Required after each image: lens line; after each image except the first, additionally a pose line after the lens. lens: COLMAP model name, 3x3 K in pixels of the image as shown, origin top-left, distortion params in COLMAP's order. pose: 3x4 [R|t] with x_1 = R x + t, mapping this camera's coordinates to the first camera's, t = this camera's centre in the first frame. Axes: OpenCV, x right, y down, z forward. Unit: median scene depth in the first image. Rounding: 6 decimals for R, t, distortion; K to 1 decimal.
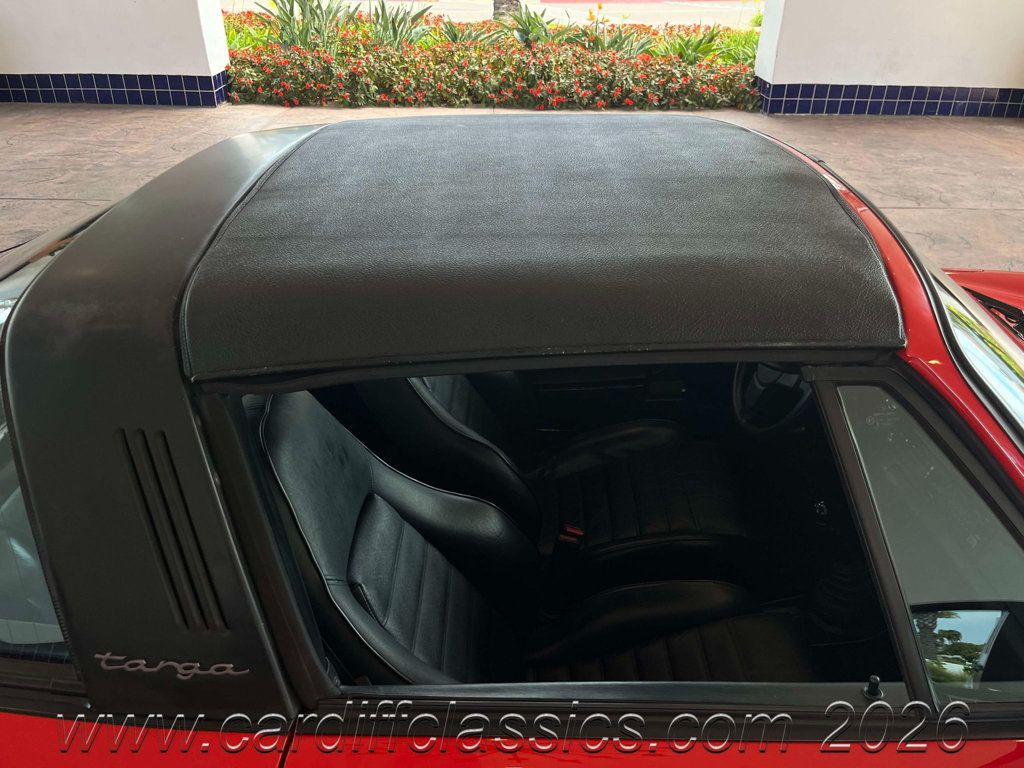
lens RADIAL K [[776.0, 0, 516.6], [0, 776.0, 390.9], [0, 0, 1]] dist [0.063741, -0.090706]
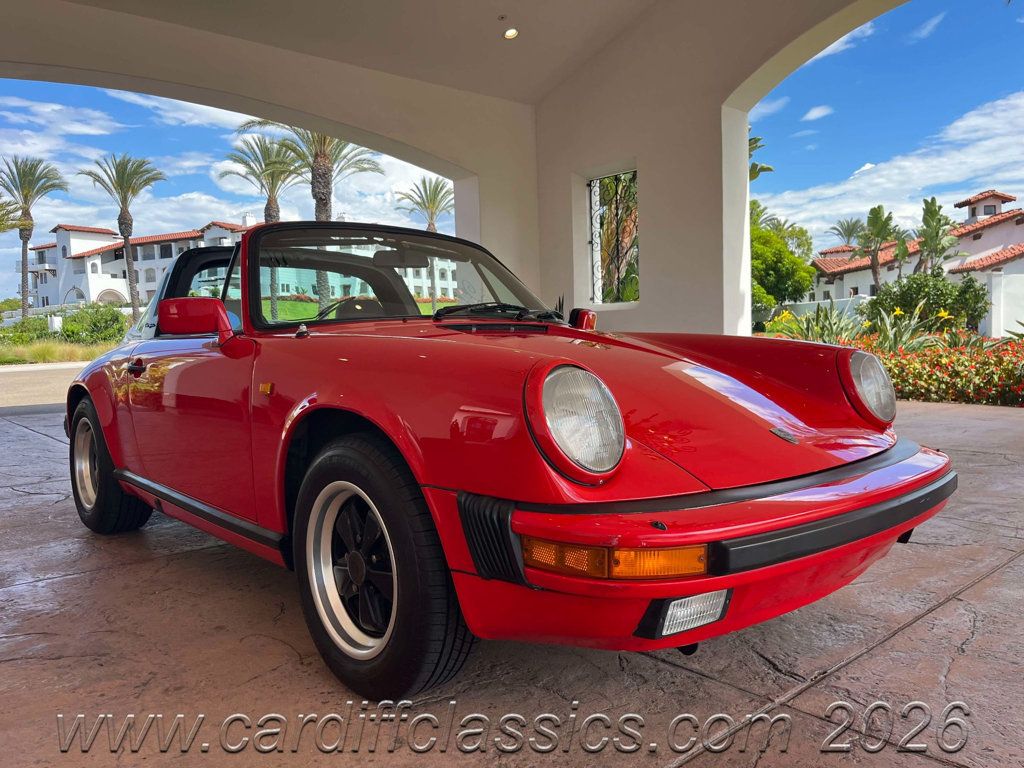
lens RADIAL K [[781.2, 0, 520.0], [0, 781.2, 385.8], [0, 0, 1]] dist [0.061227, -0.079767]
pose [[0.659860, 0.018996, -0.751149, 0.347020], [-0.341307, 0.898175, -0.277113, 0.093896], [0.669399, 0.439228, 0.599153, -0.001225]]
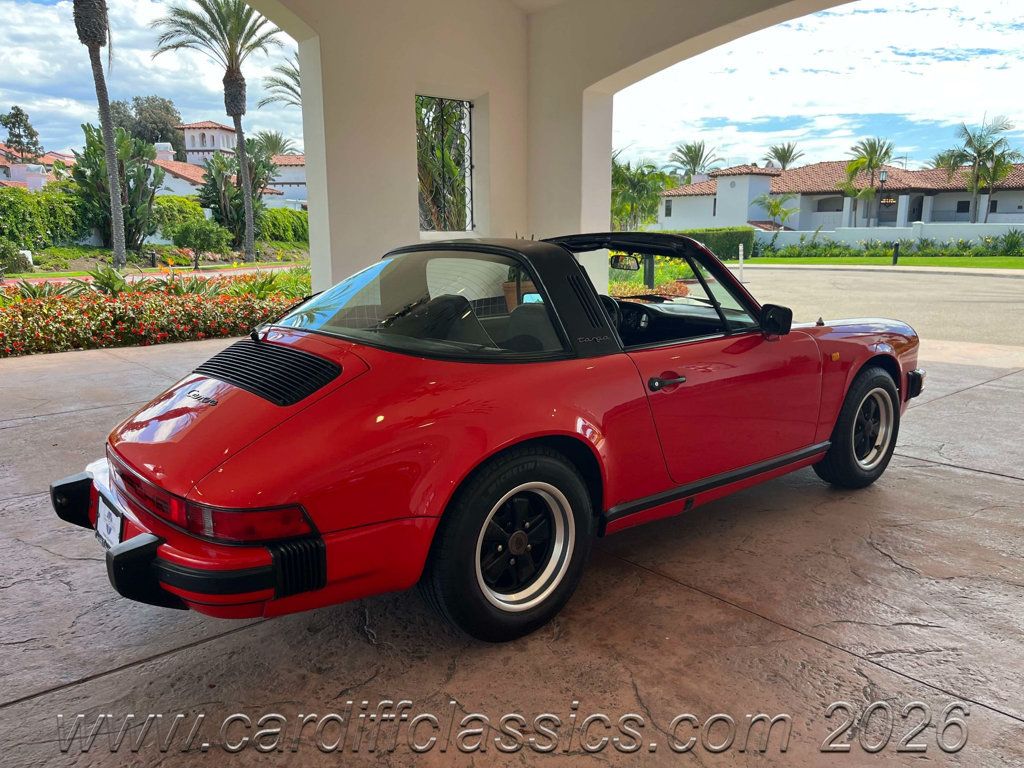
lens RADIAL K [[774.6, 0, 522.0], [0, 774.6, 389.8], [0, 0, 1]] dist [0.063997, -0.091120]
pose [[0.773787, -0.148248, 0.615854, -0.250075], [0.331540, 0.923211, -0.194327, 0.094908], [-0.539754, 0.354548, 0.763519, -0.121161]]
